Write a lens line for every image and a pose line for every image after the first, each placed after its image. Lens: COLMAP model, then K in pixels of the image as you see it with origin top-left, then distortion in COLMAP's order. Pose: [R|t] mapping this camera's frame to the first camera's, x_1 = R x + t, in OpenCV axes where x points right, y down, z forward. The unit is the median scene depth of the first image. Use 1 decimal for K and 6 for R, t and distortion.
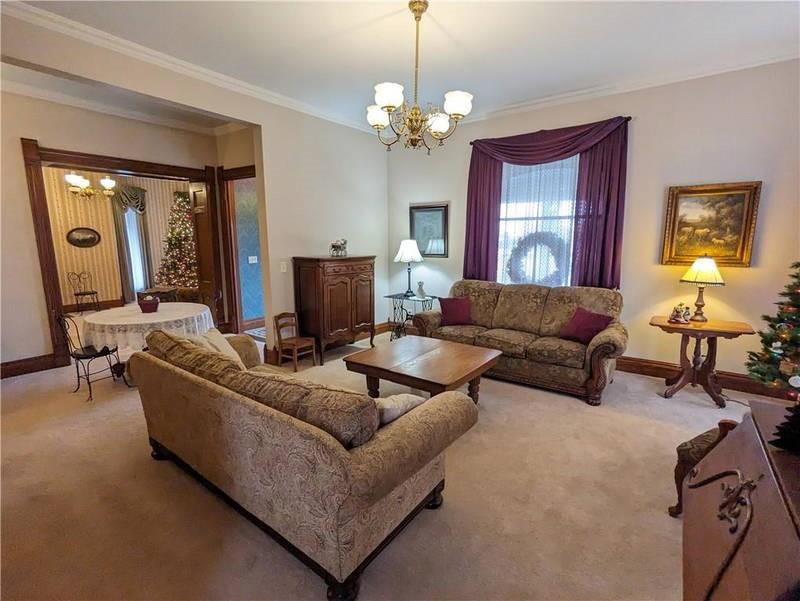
lens RADIAL K [[377.2, 0, 399.1], [0, 377.2, 300.2], [0, 0, 1]] dist [-0.005336, 0.002148]
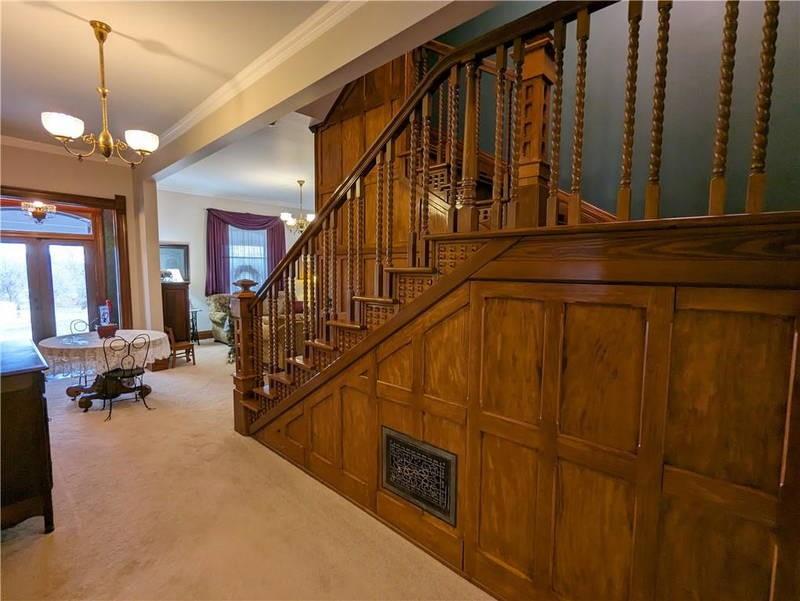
lens RADIAL K [[377.2, 0, 398.2], [0, 377.2, 301.3], [0, 0, 1]] dist [-0.005336, 0.002148]
pose [[0.098795, -0.082933, 0.991646, -1.438776], [0.157526, 0.985259, 0.066705, -0.013060], [-0.982560, 0.149620, 0.110403, 0.096868]]
